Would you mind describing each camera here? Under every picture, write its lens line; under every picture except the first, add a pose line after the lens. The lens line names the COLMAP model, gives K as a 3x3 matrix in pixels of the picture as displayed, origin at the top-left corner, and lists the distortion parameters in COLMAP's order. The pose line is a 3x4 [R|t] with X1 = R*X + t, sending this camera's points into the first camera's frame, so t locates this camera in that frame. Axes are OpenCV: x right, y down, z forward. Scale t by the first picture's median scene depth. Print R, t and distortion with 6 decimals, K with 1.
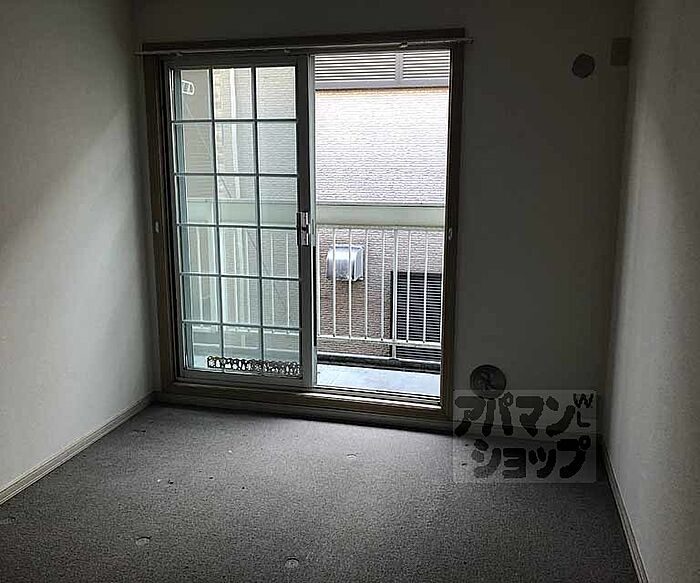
lens RADIAL K [[637.1, 0, 351.0], [0, 637.1, 278.5], [0, 0, 1]] dist [0.030993, -0.008131]
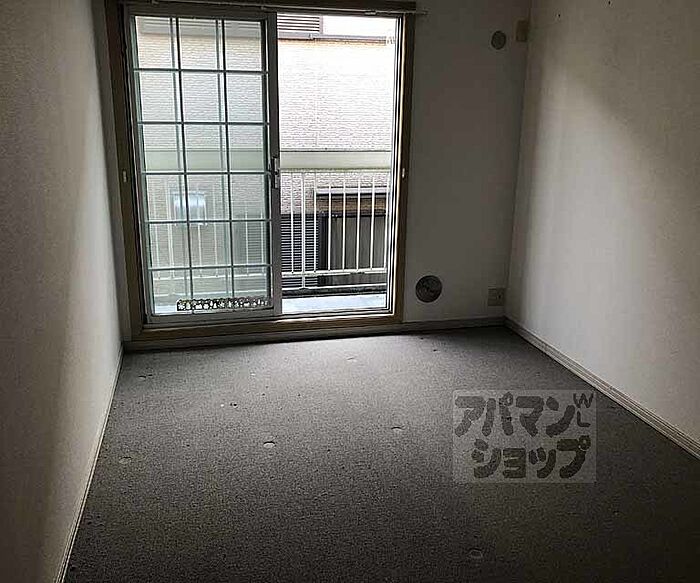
lens RADIAL K [[637.1, 0, 351.0], [0, 637.1, 278.5], [0, 0, 1]] dist [0.030993, -0.008131]
pose [[0.890002, -0.107198, 0.443176, -0.444204], [0.070806, 0.992672, 0.097919, 0.004727], [-0.450426, -0.055768, 0.891070, -0.056151]]
